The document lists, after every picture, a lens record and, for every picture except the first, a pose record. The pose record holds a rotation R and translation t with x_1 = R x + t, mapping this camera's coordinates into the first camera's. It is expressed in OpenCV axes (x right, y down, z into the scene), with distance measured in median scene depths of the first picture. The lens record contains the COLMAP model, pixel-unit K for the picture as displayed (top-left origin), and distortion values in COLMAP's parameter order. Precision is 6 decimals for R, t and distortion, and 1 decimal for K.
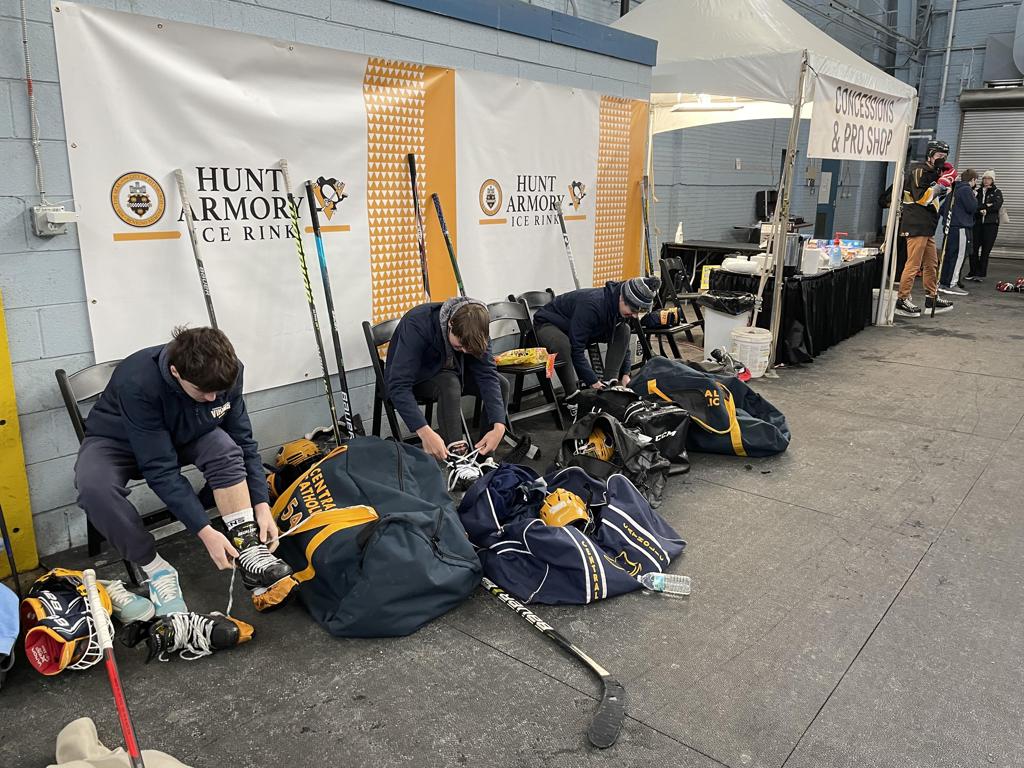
lens RADIAL K [[774.0, 0, 512.4], [0, 774.0, 382.8], [0, 0, 1]] dist [0.084389, -0.104233]
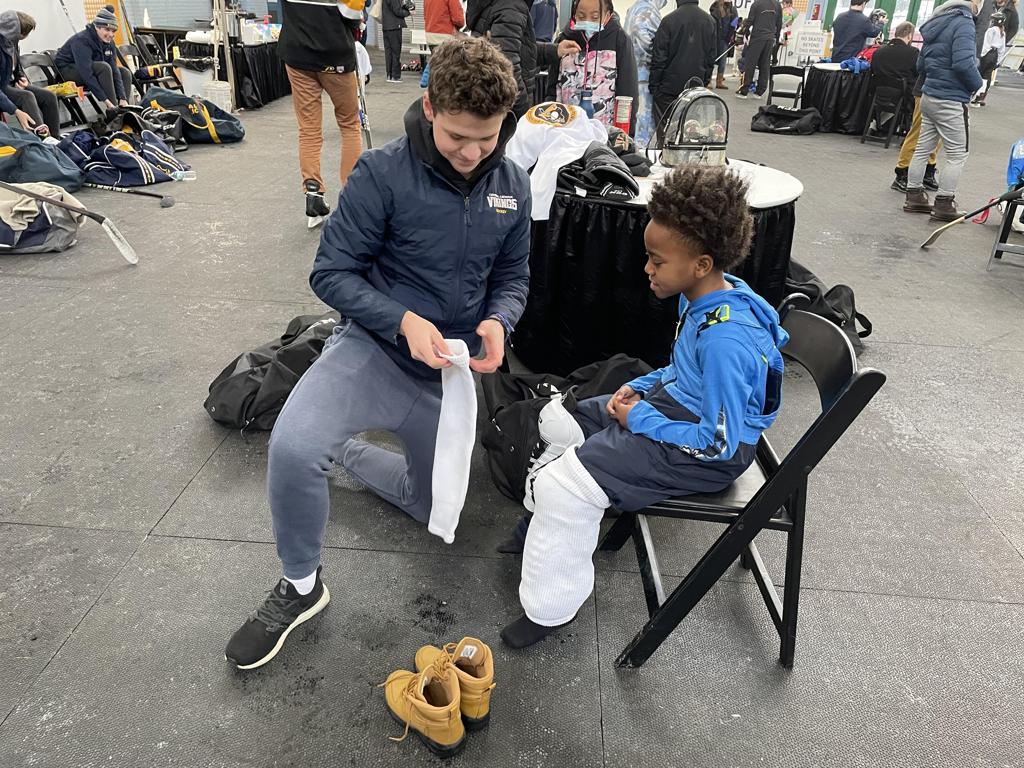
lens RADIAL K [[774.0, 0, 511.3], [0, 774.0, 380.4], [0, 0, 1]] dist [0.084389, -0.104233]
pose [[0.816883, -0.230381, 0.528797, -0.161922], [0.111388, 0.962523, 0.247269, 0.179797], [-0.565945, -0.143088, 0.811931, -0.640456]]
